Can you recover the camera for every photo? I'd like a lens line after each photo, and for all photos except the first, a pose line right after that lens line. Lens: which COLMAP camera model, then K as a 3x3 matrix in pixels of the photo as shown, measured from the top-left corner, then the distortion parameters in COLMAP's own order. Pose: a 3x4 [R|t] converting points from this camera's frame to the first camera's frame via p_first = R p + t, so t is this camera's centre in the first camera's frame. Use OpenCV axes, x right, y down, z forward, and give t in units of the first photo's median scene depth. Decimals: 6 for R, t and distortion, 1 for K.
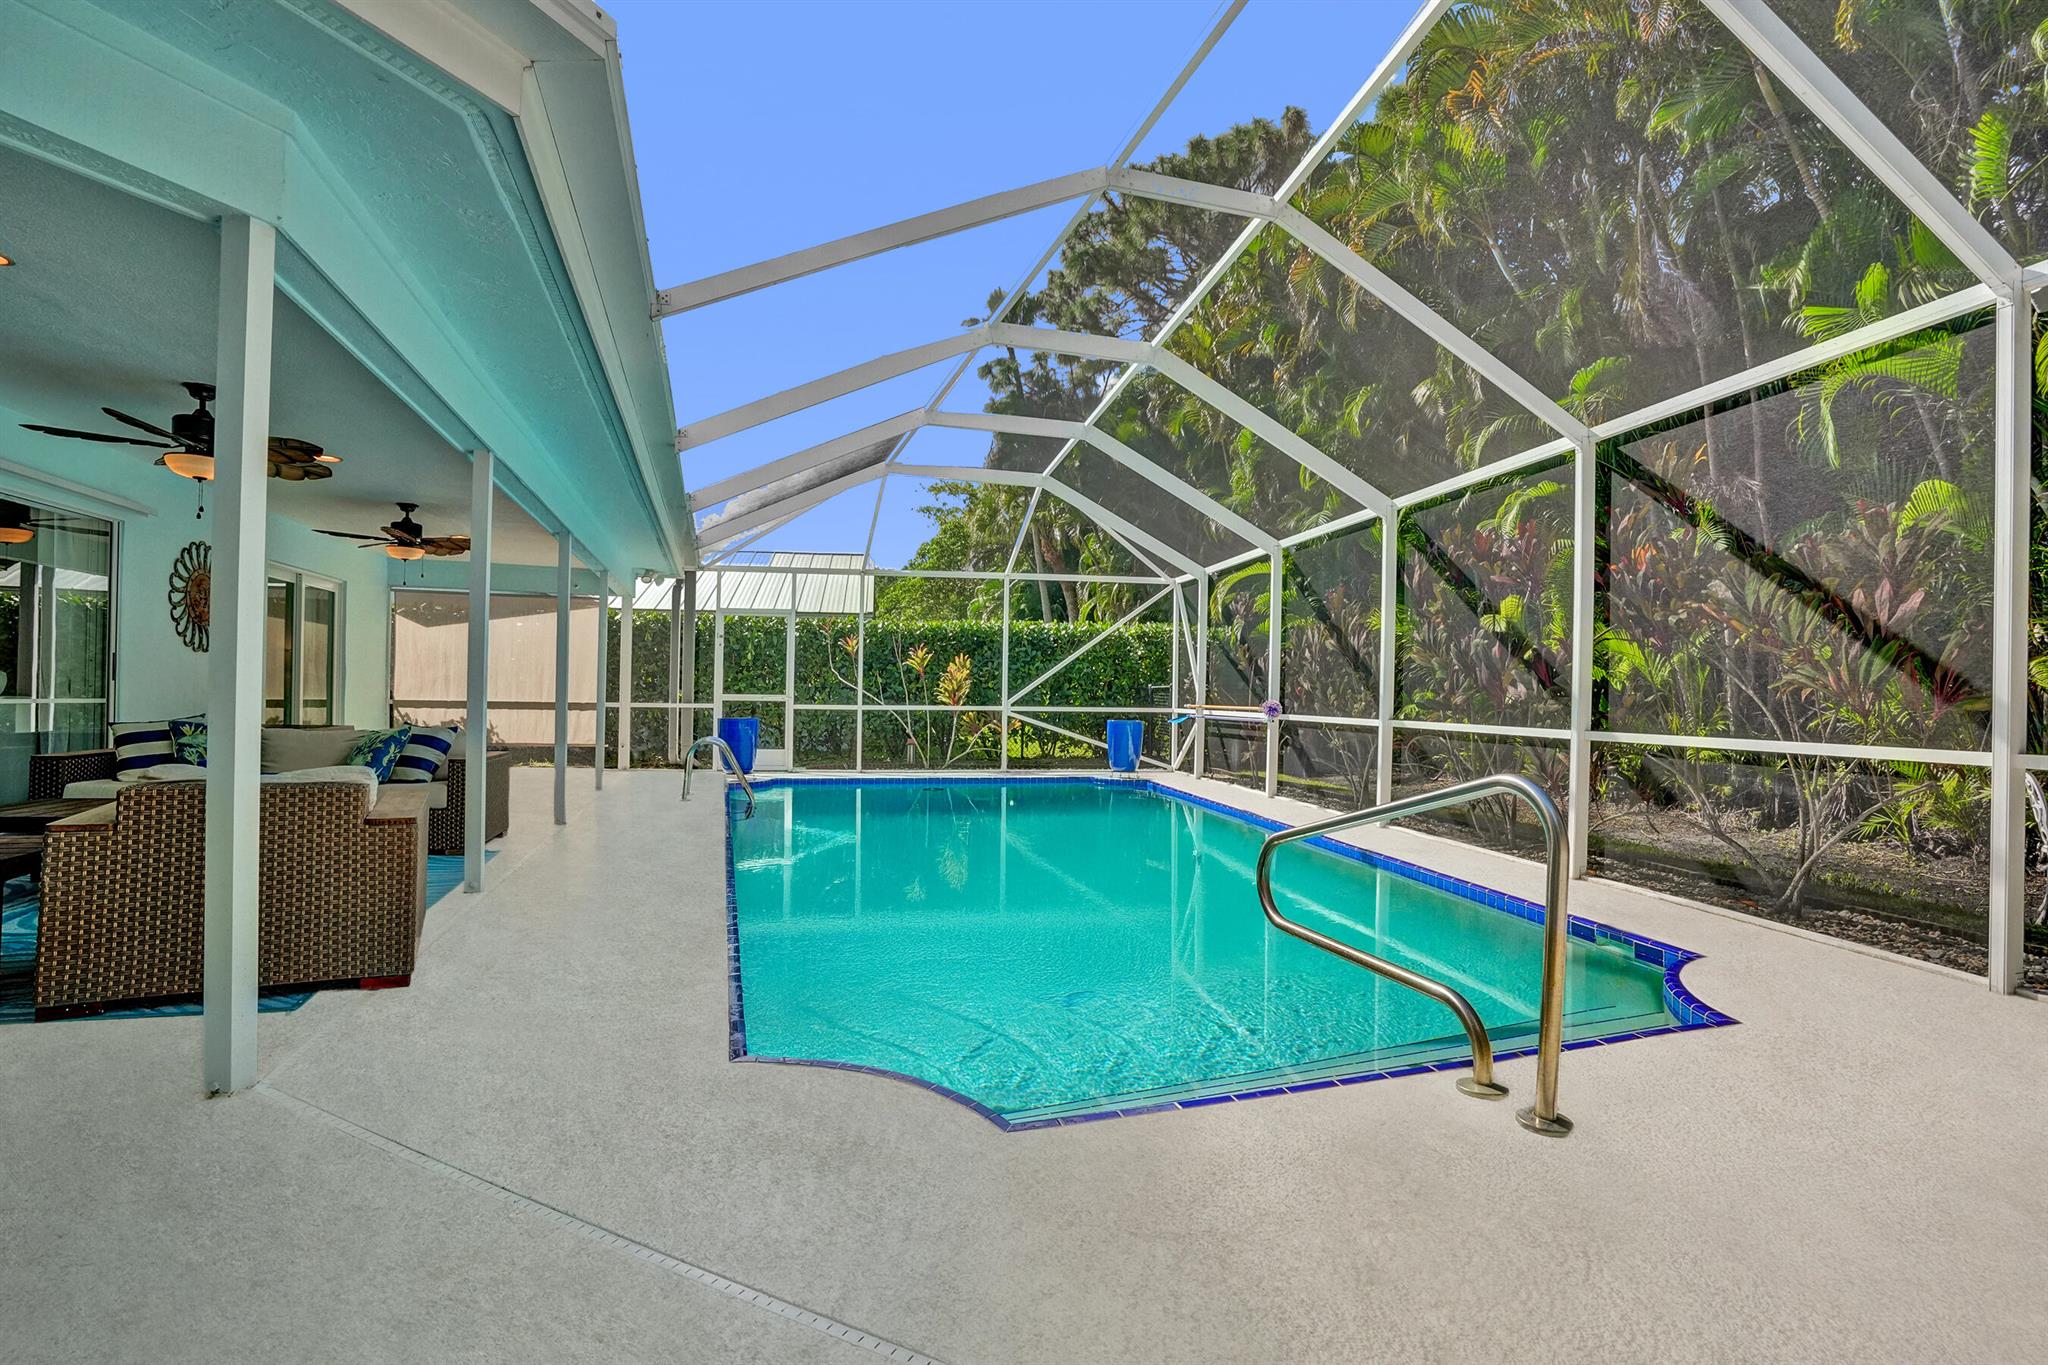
lens RADIAL K [[935.6, 0, 1024.0], [0, 935.6, 682.5], [0, 0, 1]] dist [-0.001105, -0.000148]
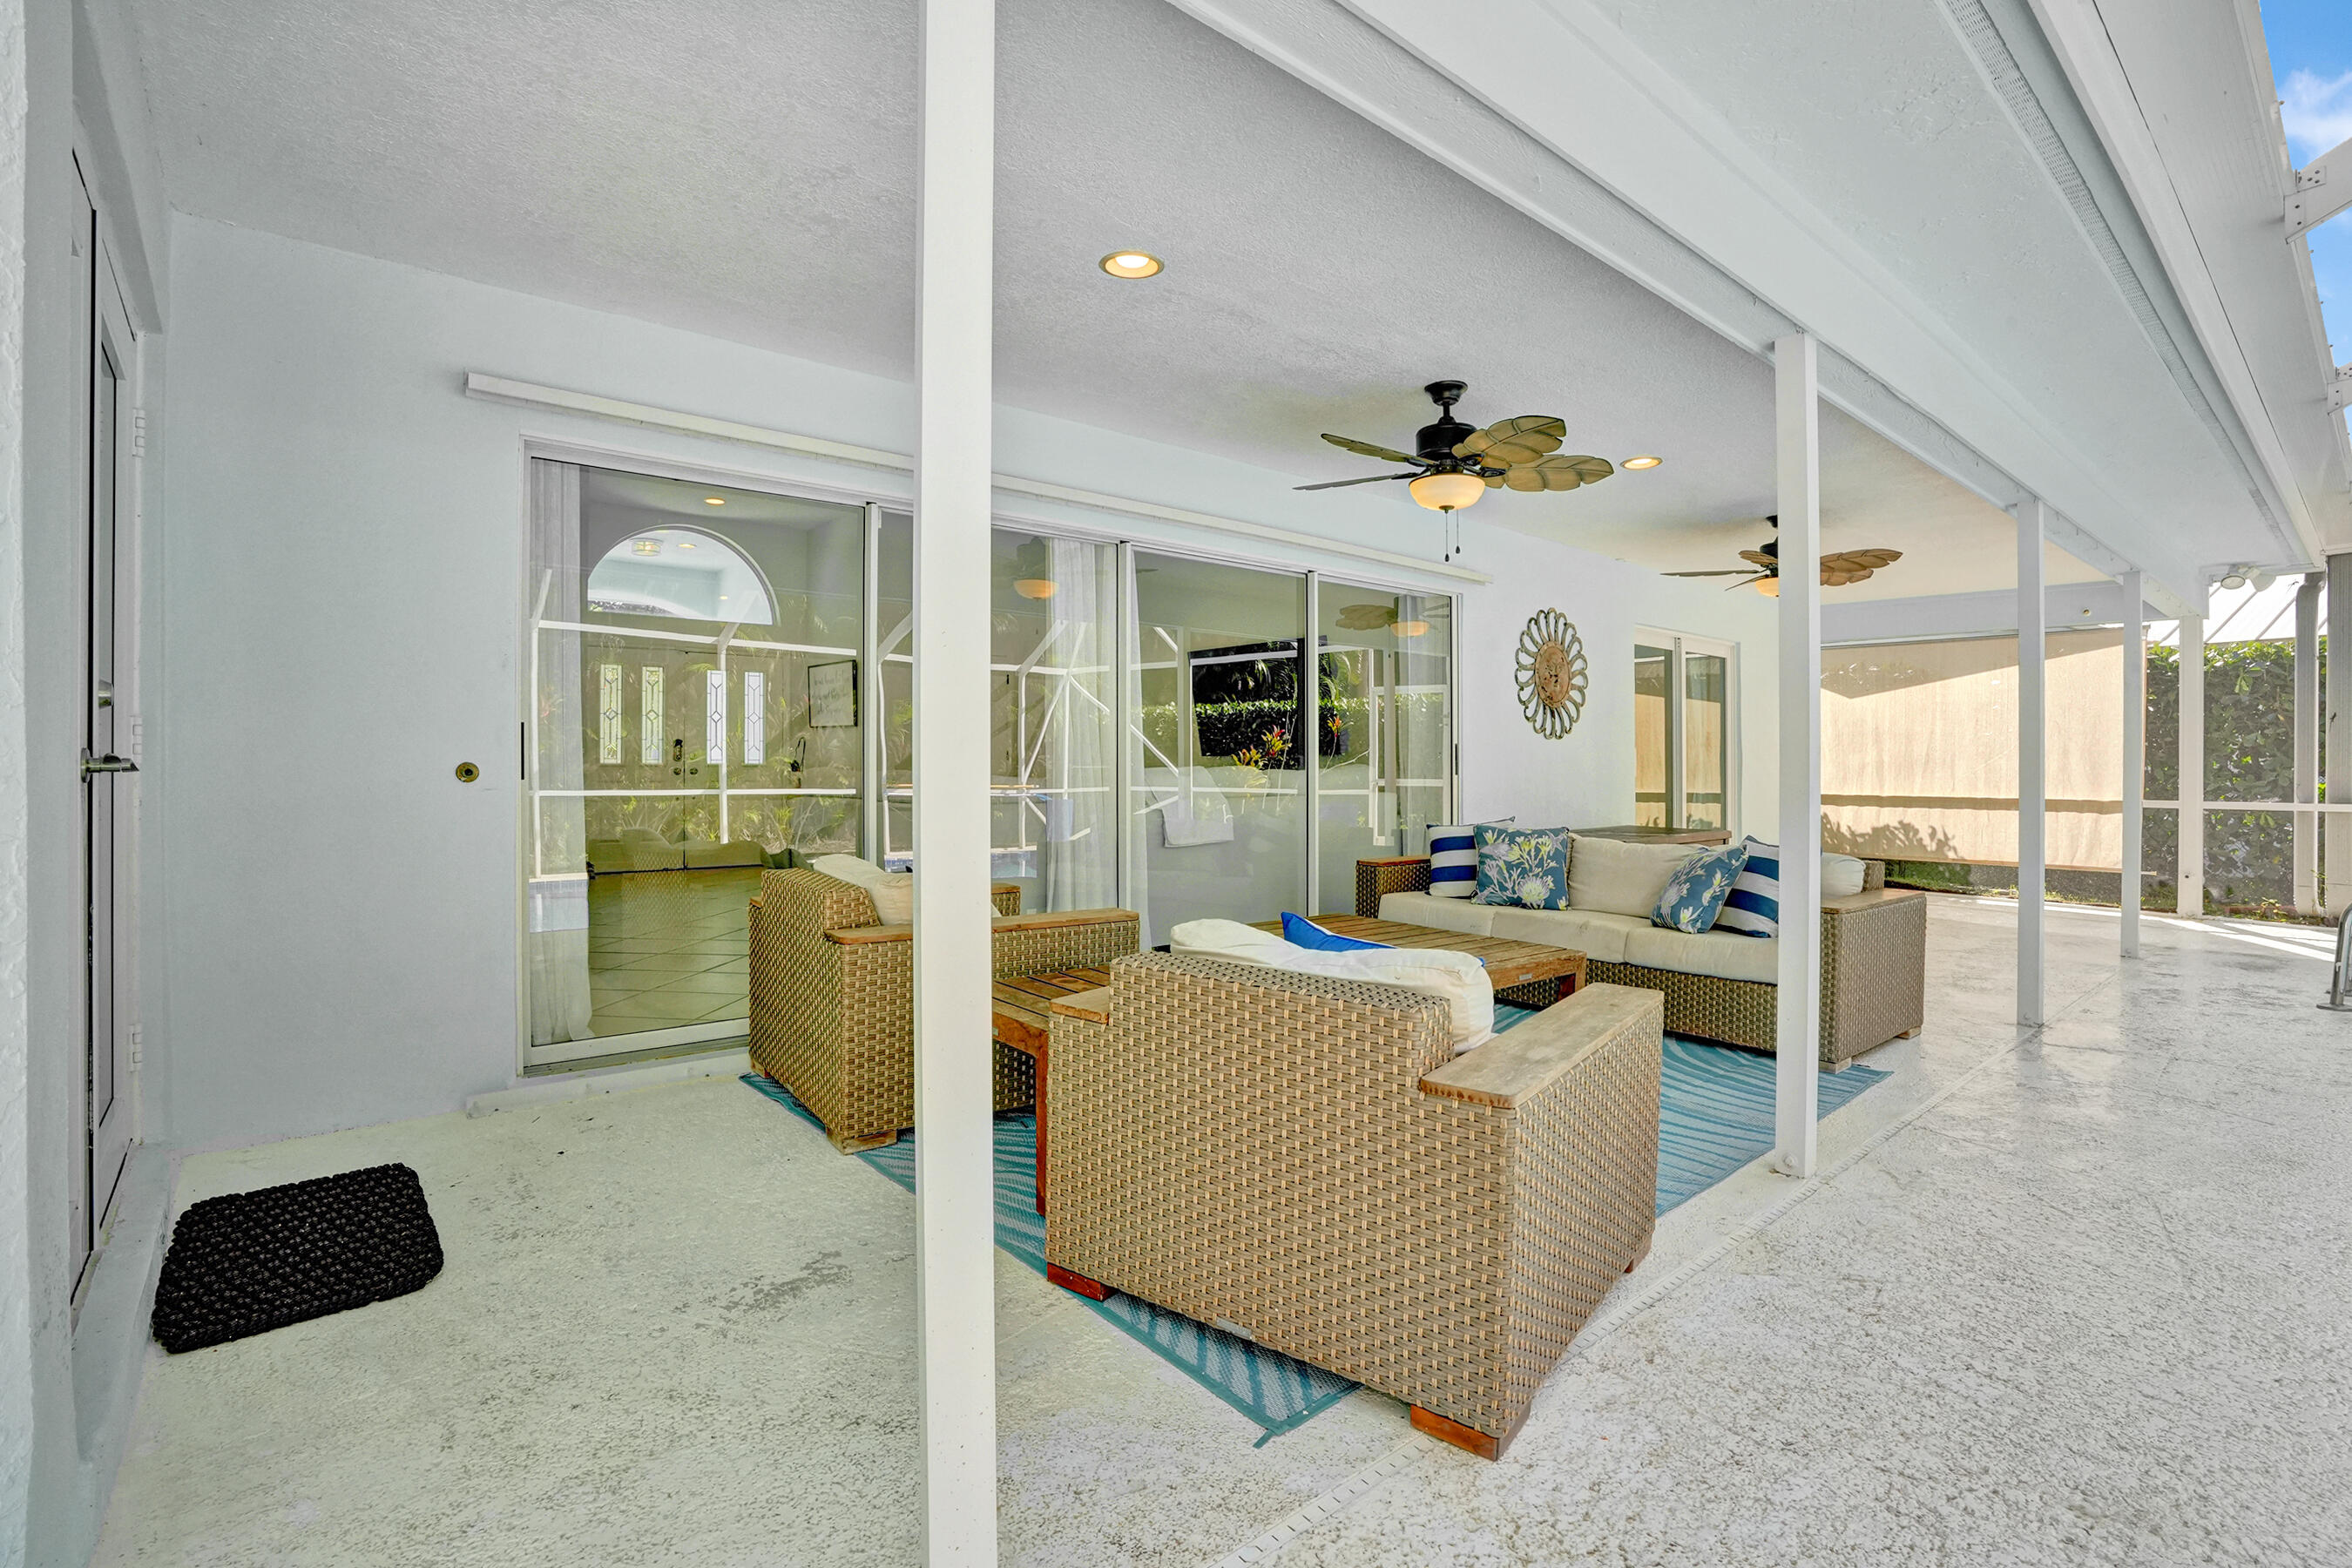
lens RADIAL K [[1074.3, 0, 1172.8], [0, 1074.3, 764.3], [0, 0, 1]] dist [-0.051398, 0.020716]
pose [[0.373731, -0.013908, -0.927433, -0.095340], [0.012076, 0.999876, -0.010129, -0.003654], [0.927459, -0.007414, 0.373852, 0.263572]]
